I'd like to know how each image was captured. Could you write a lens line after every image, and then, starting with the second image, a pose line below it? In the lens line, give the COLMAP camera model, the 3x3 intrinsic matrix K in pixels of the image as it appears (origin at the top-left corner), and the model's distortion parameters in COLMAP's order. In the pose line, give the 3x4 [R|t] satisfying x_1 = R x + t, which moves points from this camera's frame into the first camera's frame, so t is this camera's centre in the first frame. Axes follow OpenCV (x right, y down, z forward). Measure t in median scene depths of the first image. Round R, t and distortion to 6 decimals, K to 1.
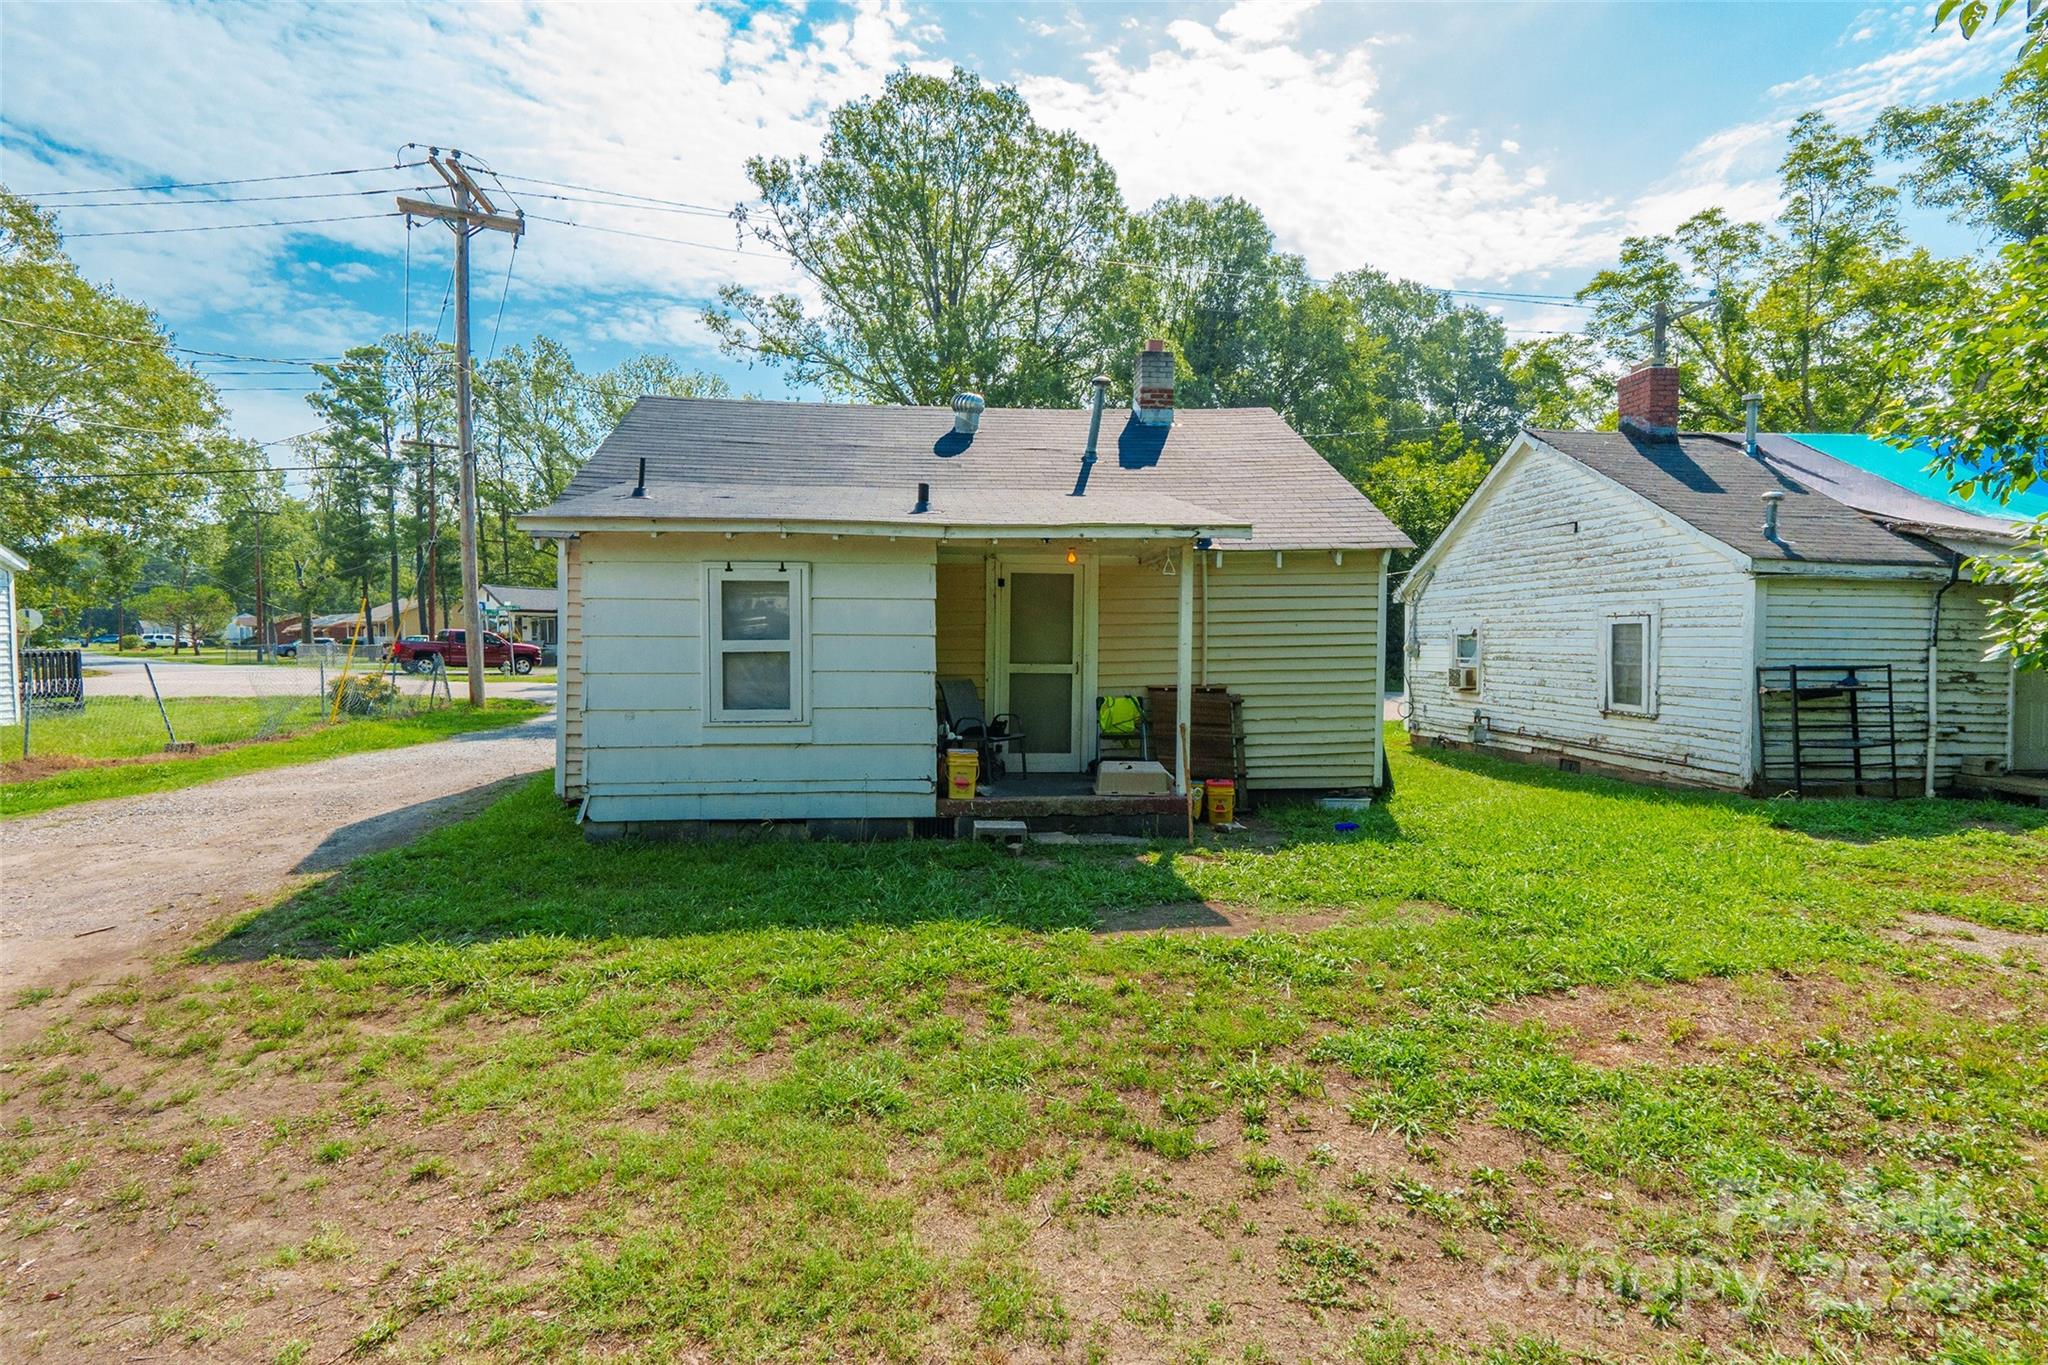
lens RADIAL K [[958.3, 0, 1008.8], [0, 958.3, 667.2], [0, 0, 1]] dist [-0.006173, -0.000612]
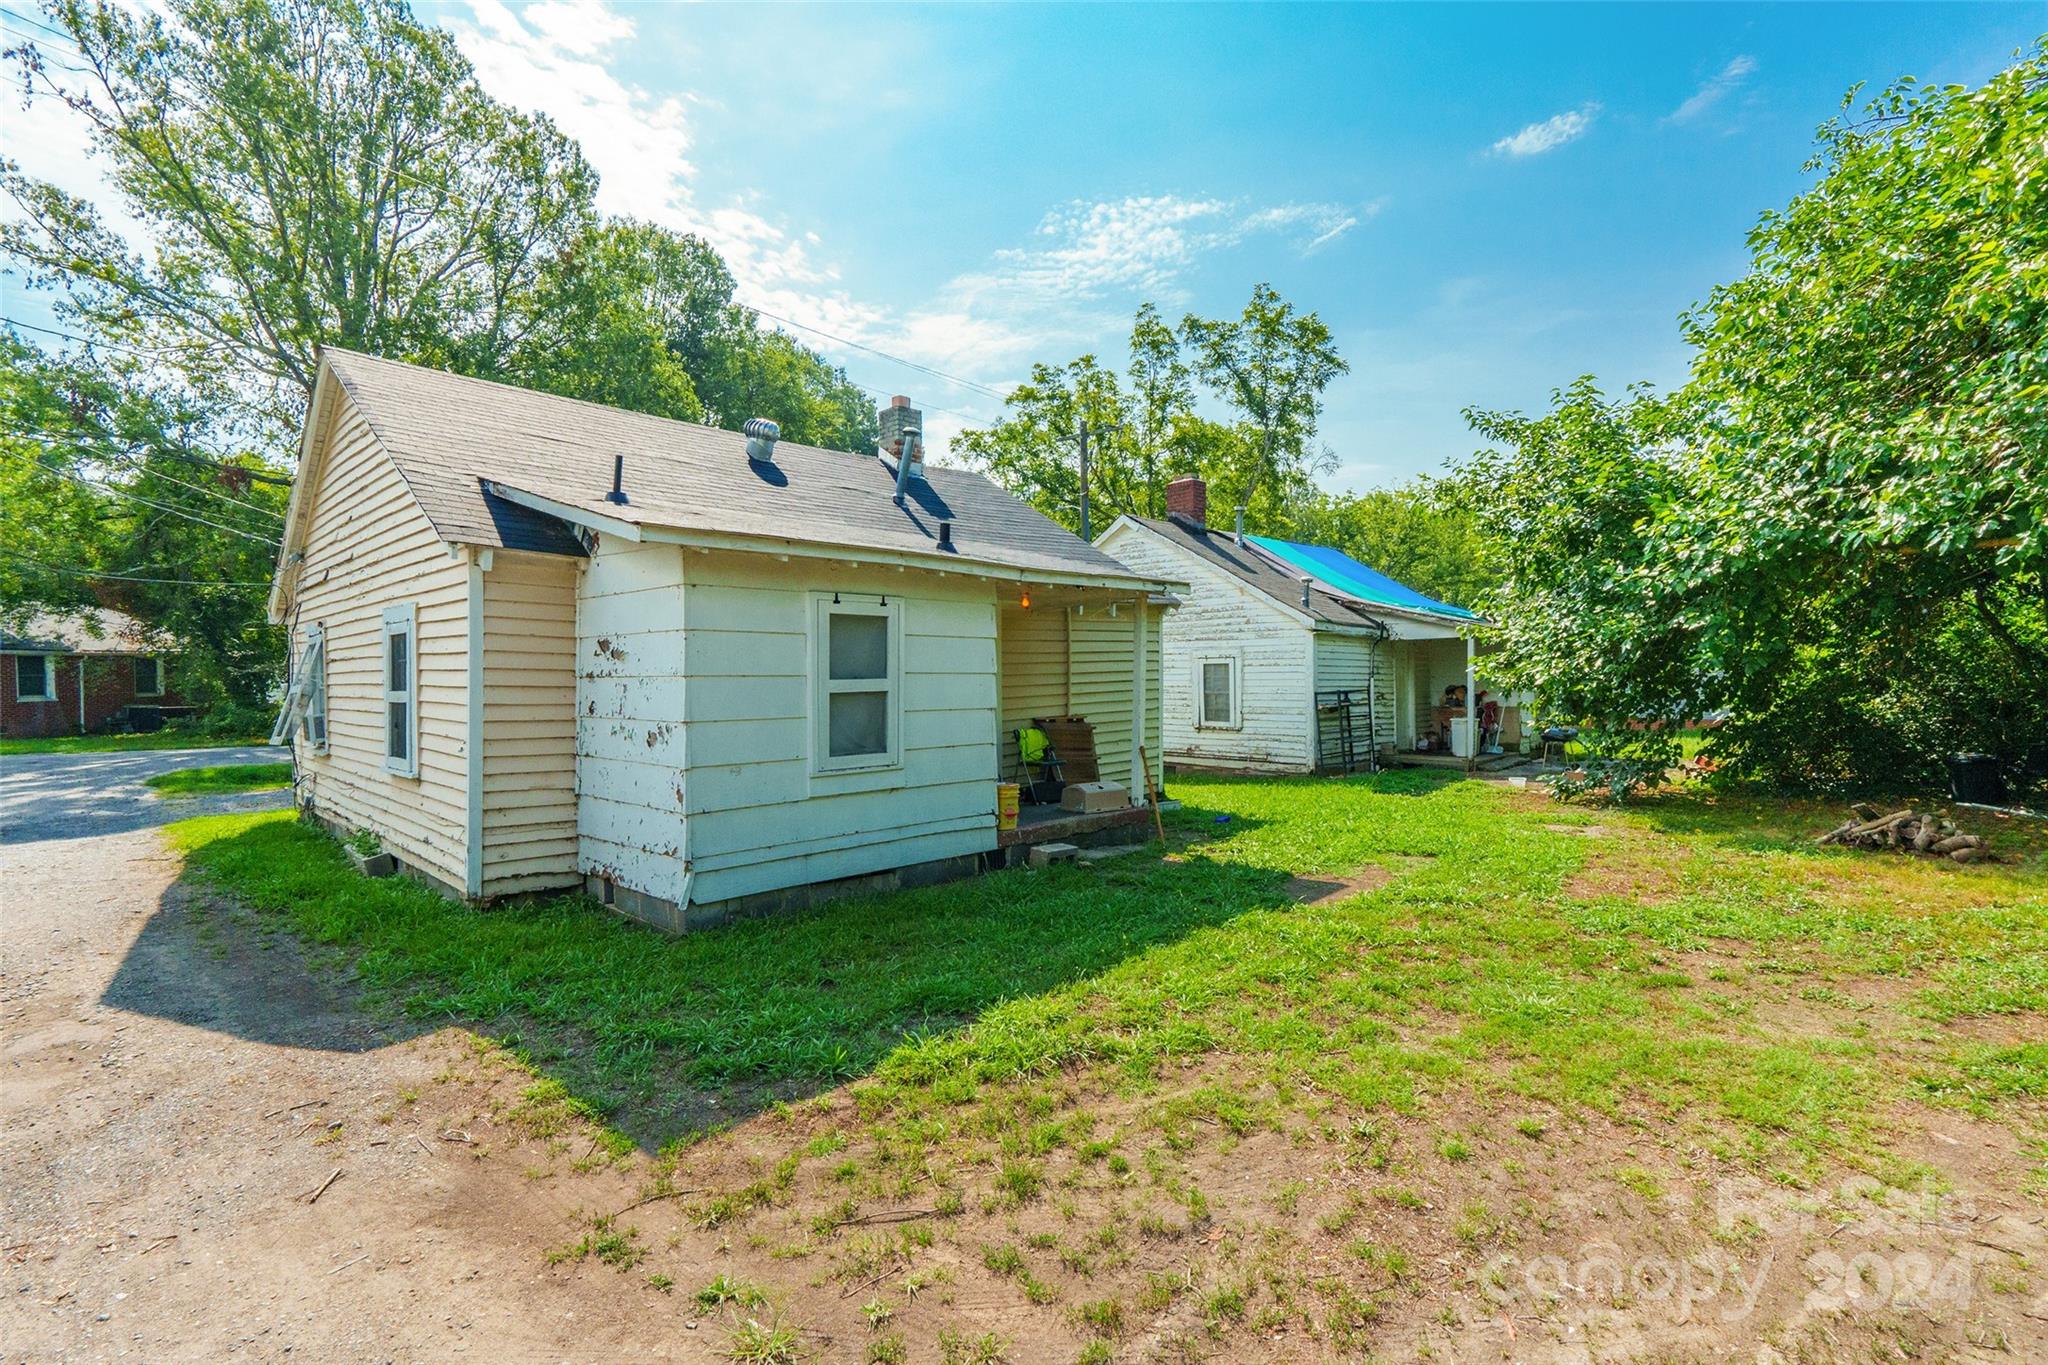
lens RADIAL K [[958.3, 0, 1003.4], [0, 958.3, 681.5], [0, 0, 1]] dist [-0.006173, -0.000612]
pose [[0.763924, -0.010132, 0.645227, -0.490950], [0.027171, 0.999495, -0.016474, -0.004644], [-0.644734, 0.030117, 0.763813, 0.134423]]
